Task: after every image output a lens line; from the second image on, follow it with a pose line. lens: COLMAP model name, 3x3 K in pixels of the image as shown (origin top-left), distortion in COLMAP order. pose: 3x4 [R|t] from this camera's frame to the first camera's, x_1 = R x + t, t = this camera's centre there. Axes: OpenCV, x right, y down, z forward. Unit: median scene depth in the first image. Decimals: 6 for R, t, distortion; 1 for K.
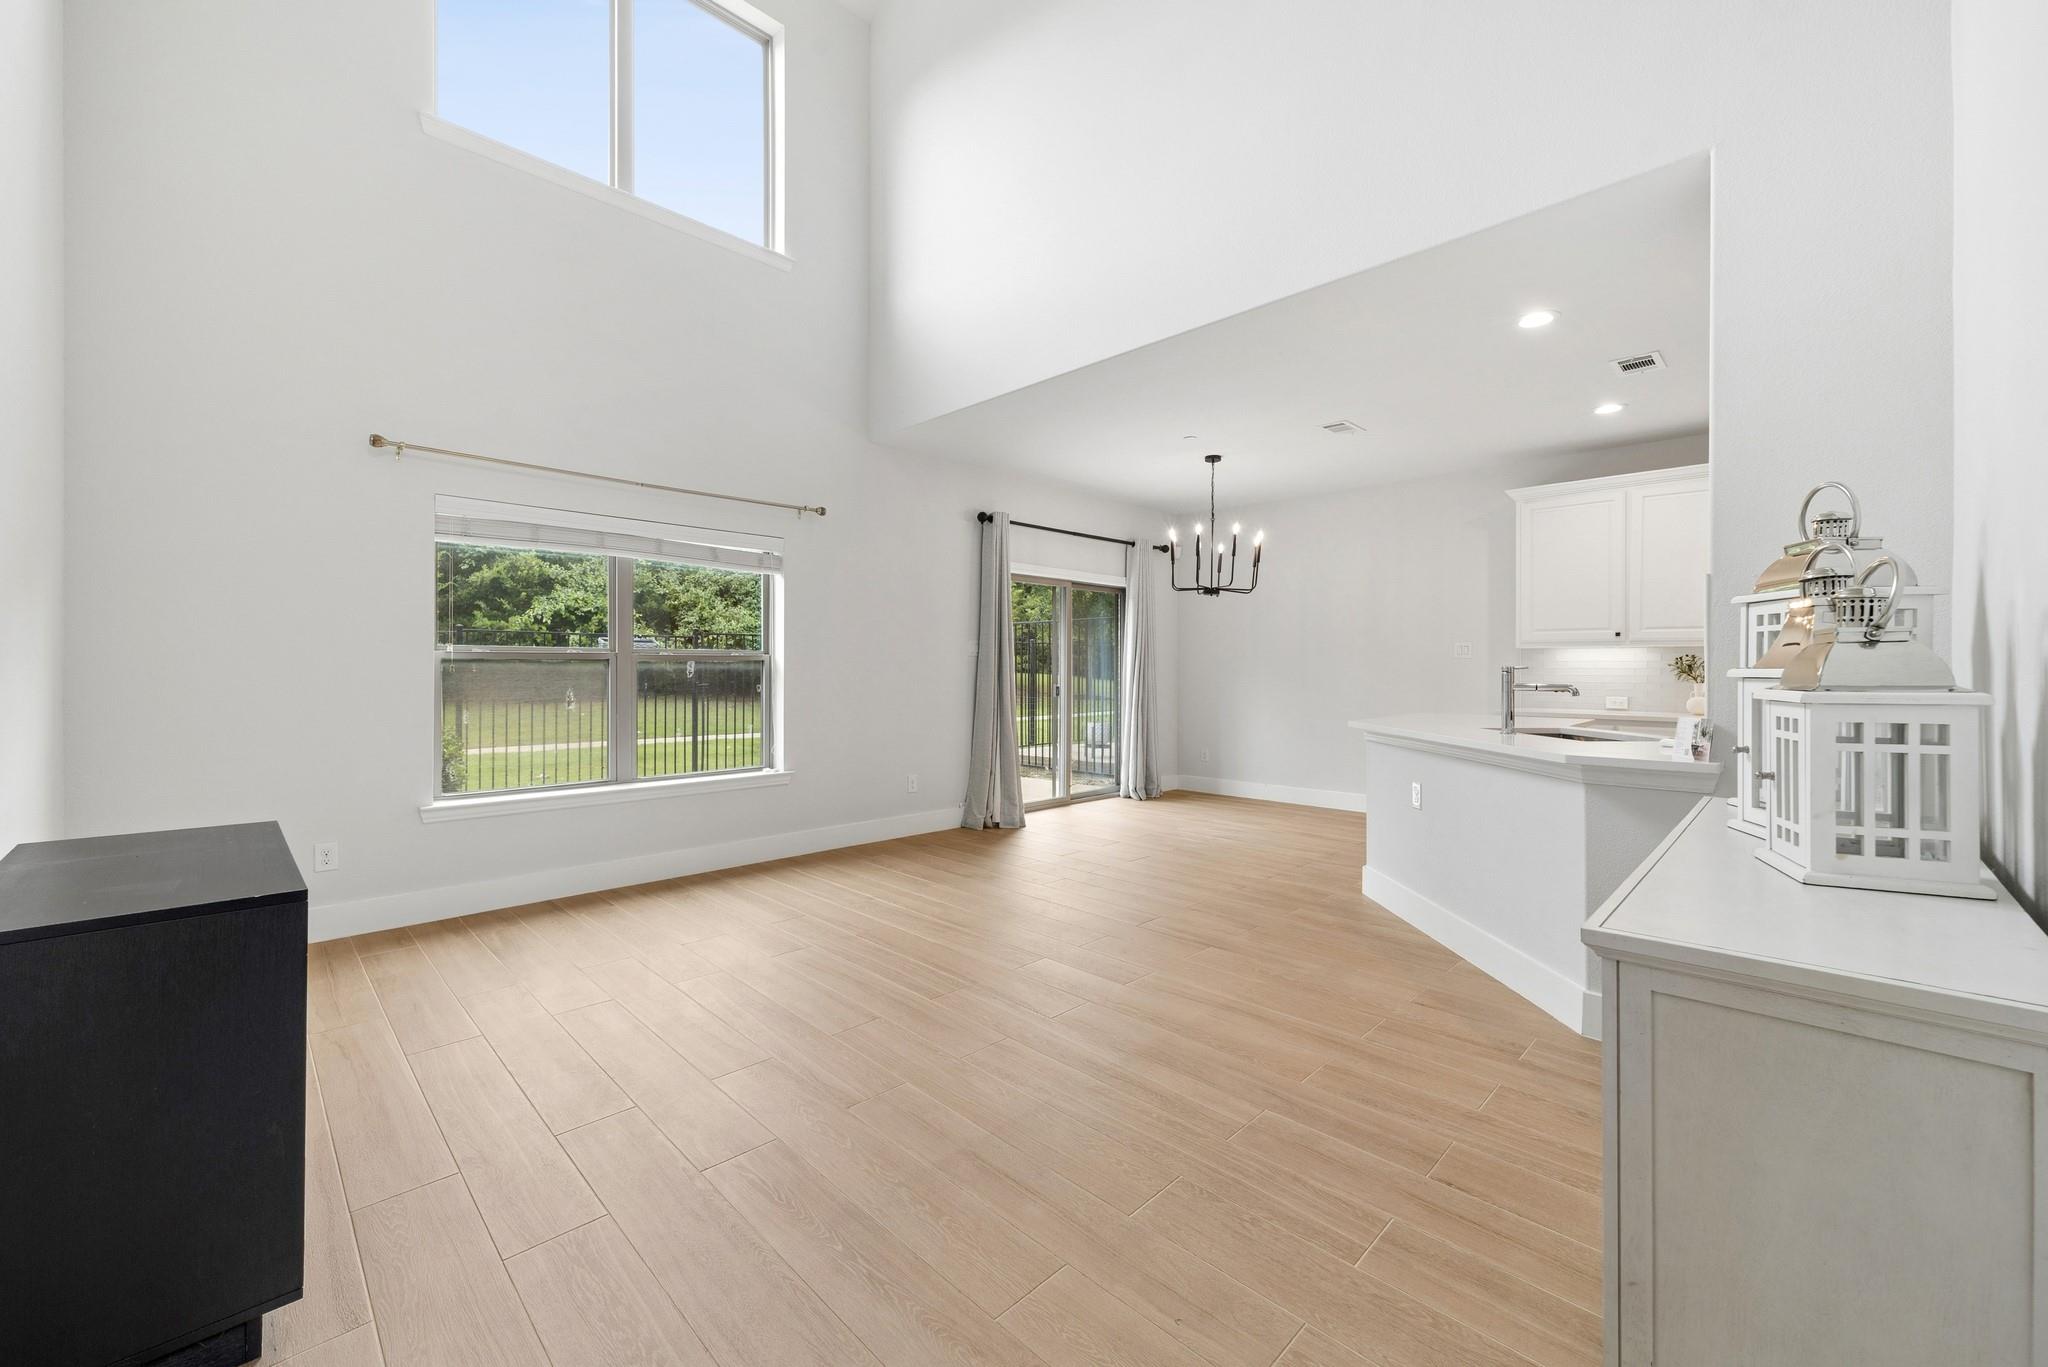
lens RADIAL K [[811.2, 0, 1034.0], [0, 811.2, 674.4], [0, 0, 1]] dist [0.002146, 0.000059]
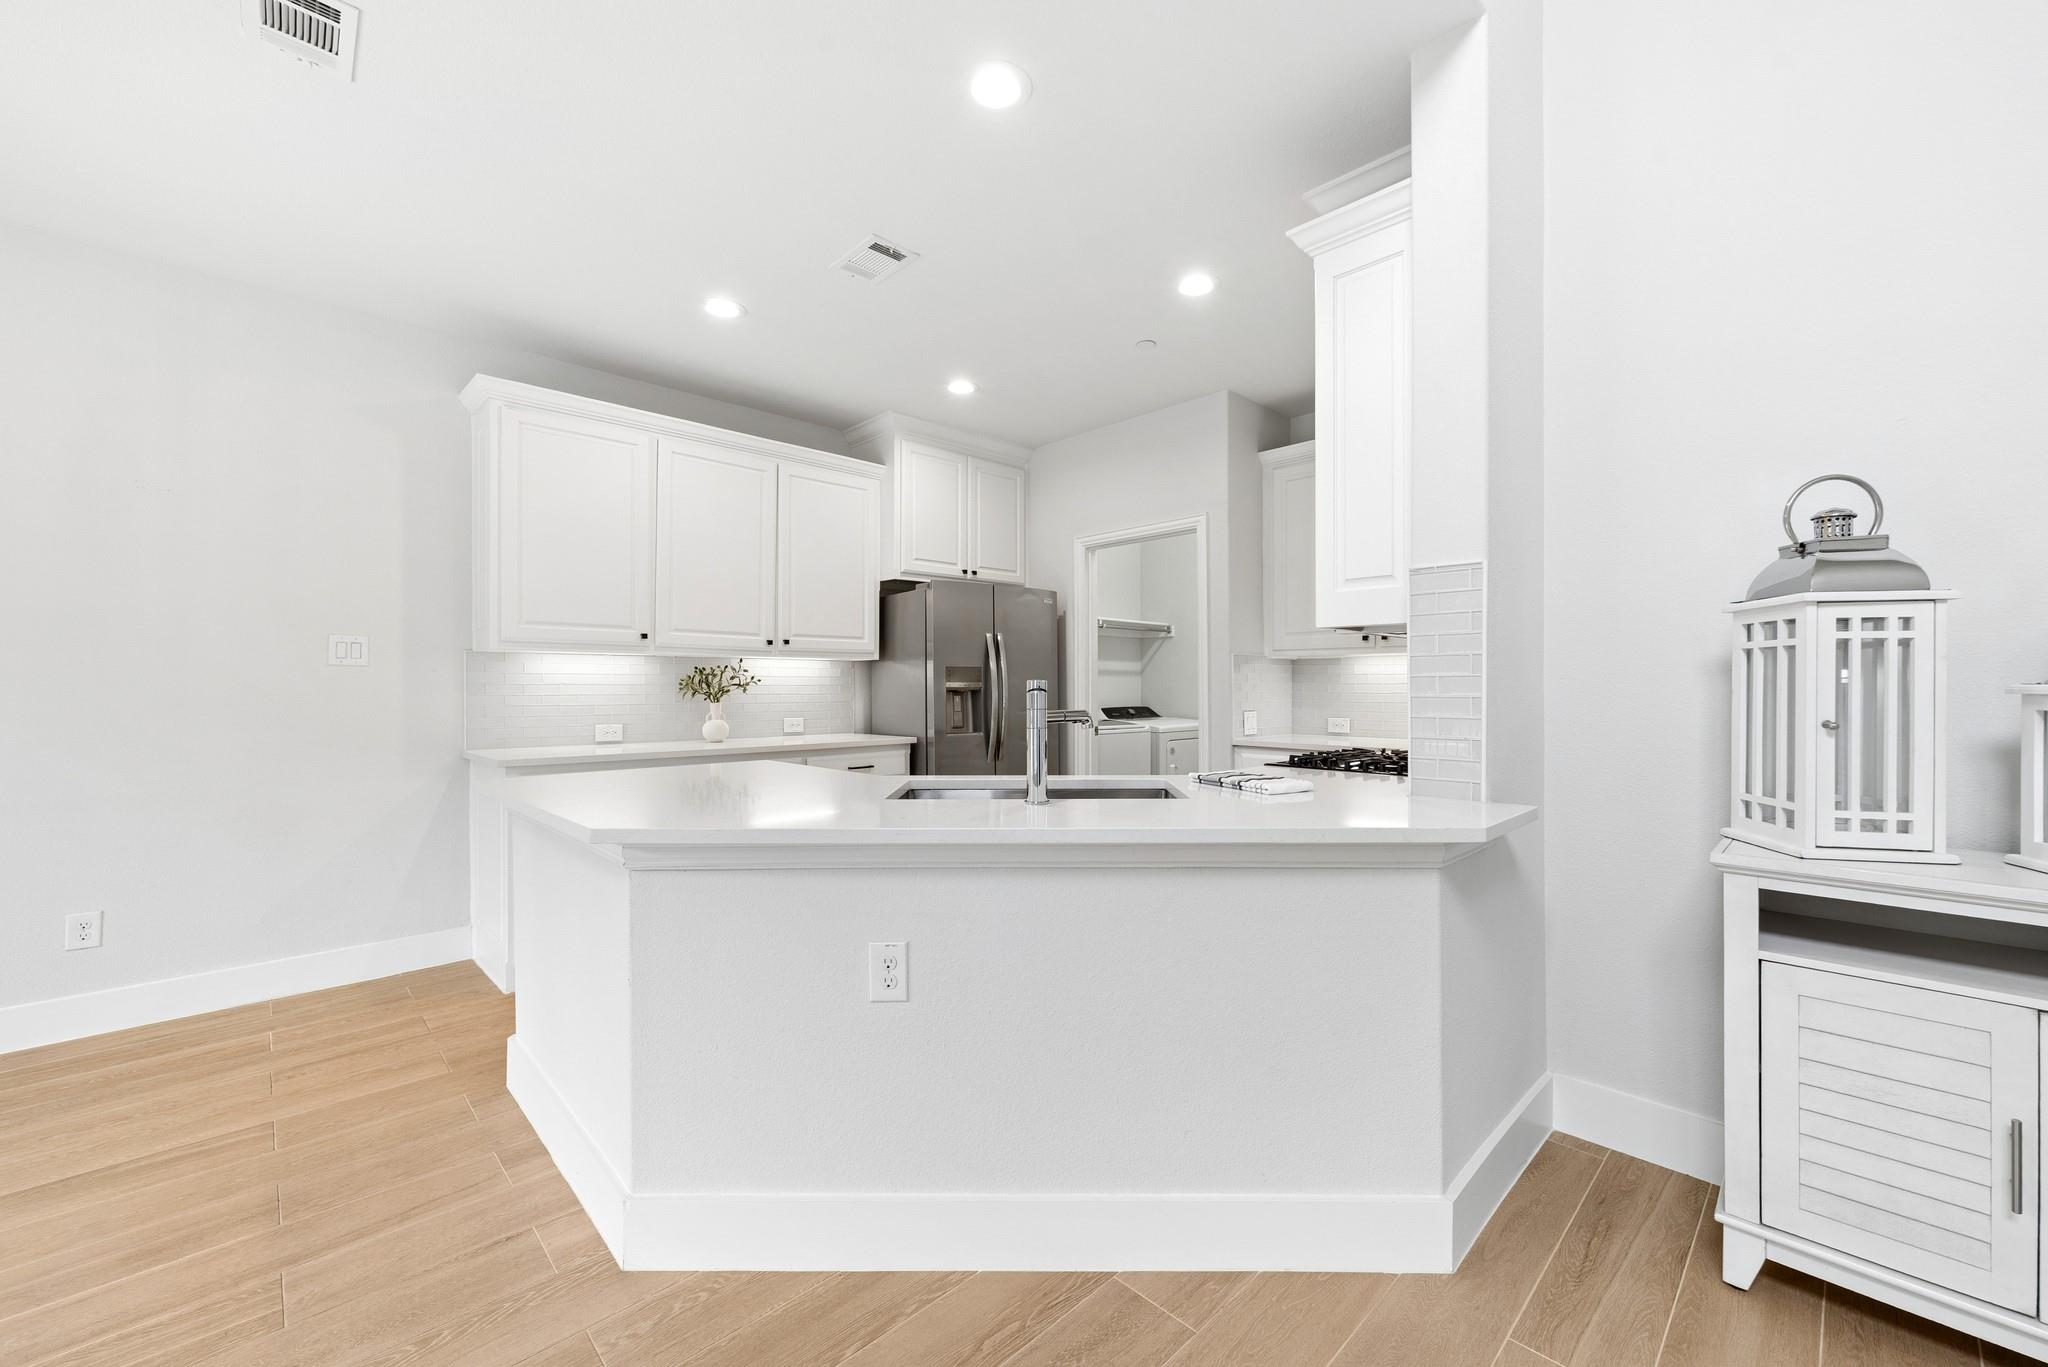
lens RADIAL K [[811.2, 0, 1024.6], [0, 811.2, 685.5], [0, 0, 1]] dist [0.002146, 0.000059]
pose [[0.025801, 0.001802, 0.999665, 0.020157], [0.003673, 0.999991, -0.001897, -0.004110], [-0.999660, 0.003721, 0.025795, 0.650451]]
